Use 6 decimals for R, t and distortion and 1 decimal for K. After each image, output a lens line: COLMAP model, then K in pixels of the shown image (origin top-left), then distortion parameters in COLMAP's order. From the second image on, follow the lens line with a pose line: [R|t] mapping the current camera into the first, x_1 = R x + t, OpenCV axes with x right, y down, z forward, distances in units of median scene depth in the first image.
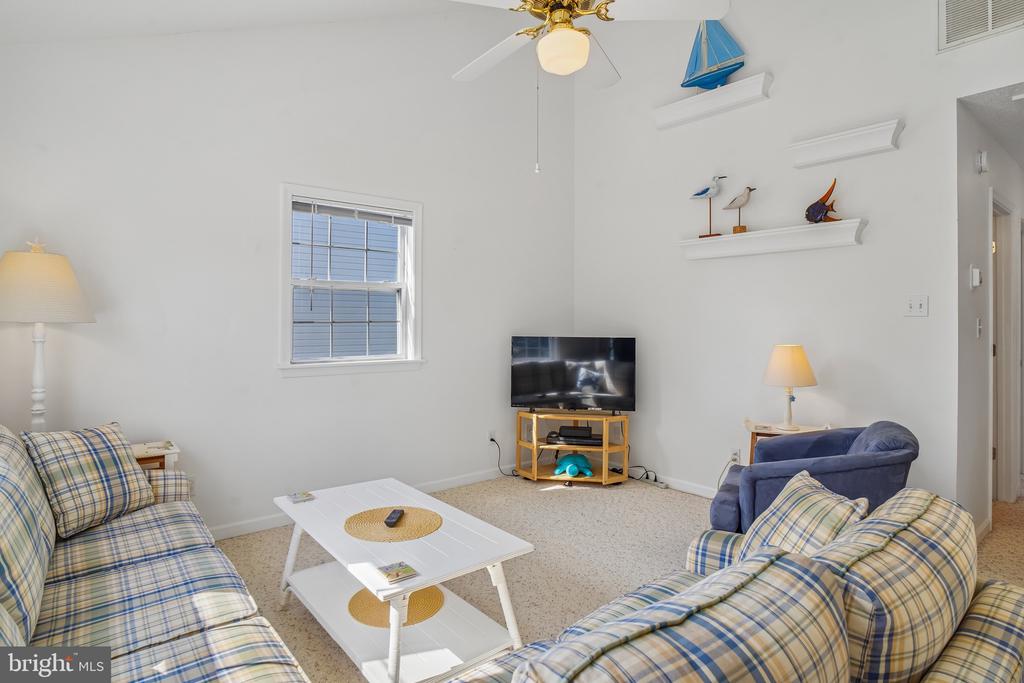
lens RADIAL K [[538.9, 0, 506.0], [0, 538.9, 316.8], [0, 0, 1]] dist [-0.033548, 0.015829]
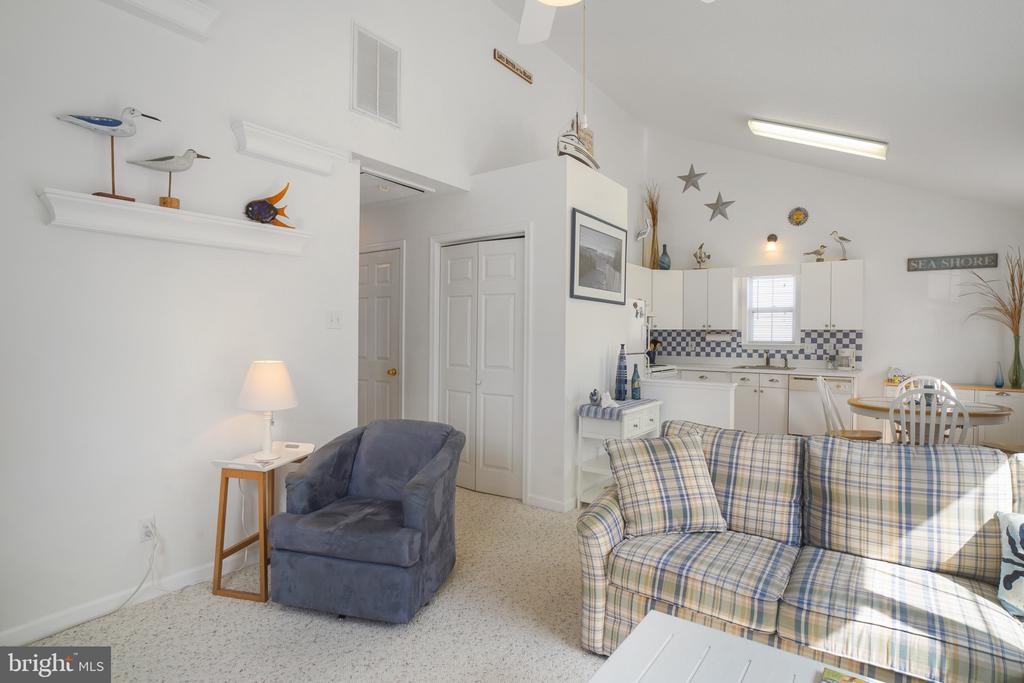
lens RADIAL K [[538.9, 0, 517.7], [0, 538.9, 342.3], [0, 0, 1]] dist [-0.033548, 0.015829]
pose [[-0.259240, -0.023224, 0.965534, -0.418357], [-0.014449, 0.999692, 0.020166, -0.000738], [-0.965705, -0.008723, -0.259496, 0.856804]]
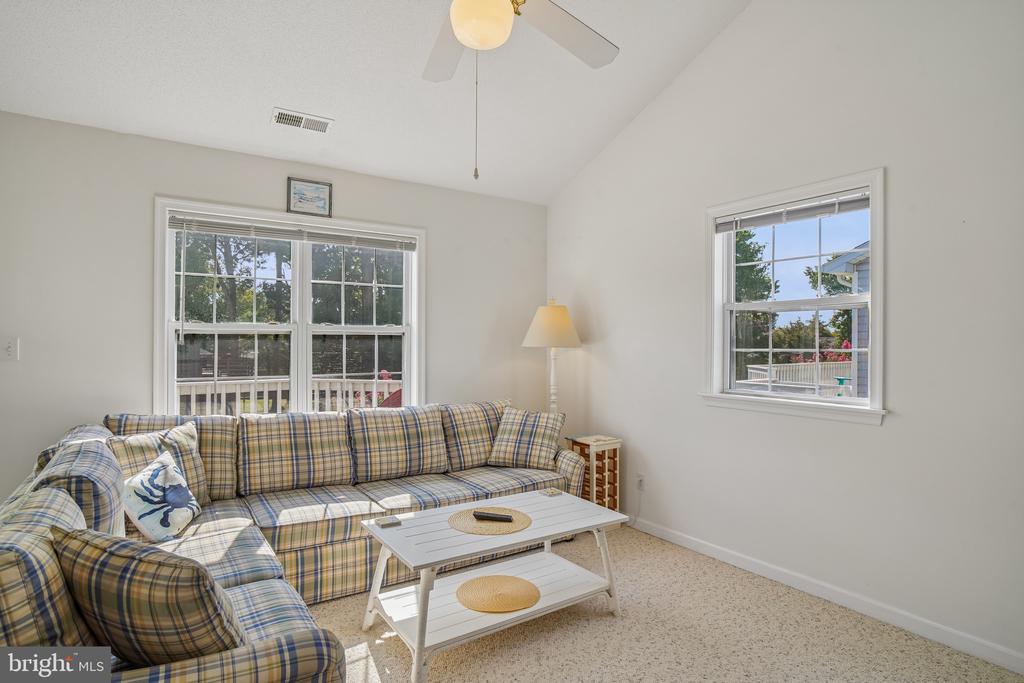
lens RADIAL K [[538.9, 0, 503.6], [0, 538.9, 346.2], [0, 0, 1]] dist [-0.033548, 0.015829]
pose [[-0.118485, -0.001384, -0.992955, 0.644190], [-0.003030, 0.999995, -0.001032, 0.003151], [0.992951, 0.002887, -0.118488, 0.784387]]
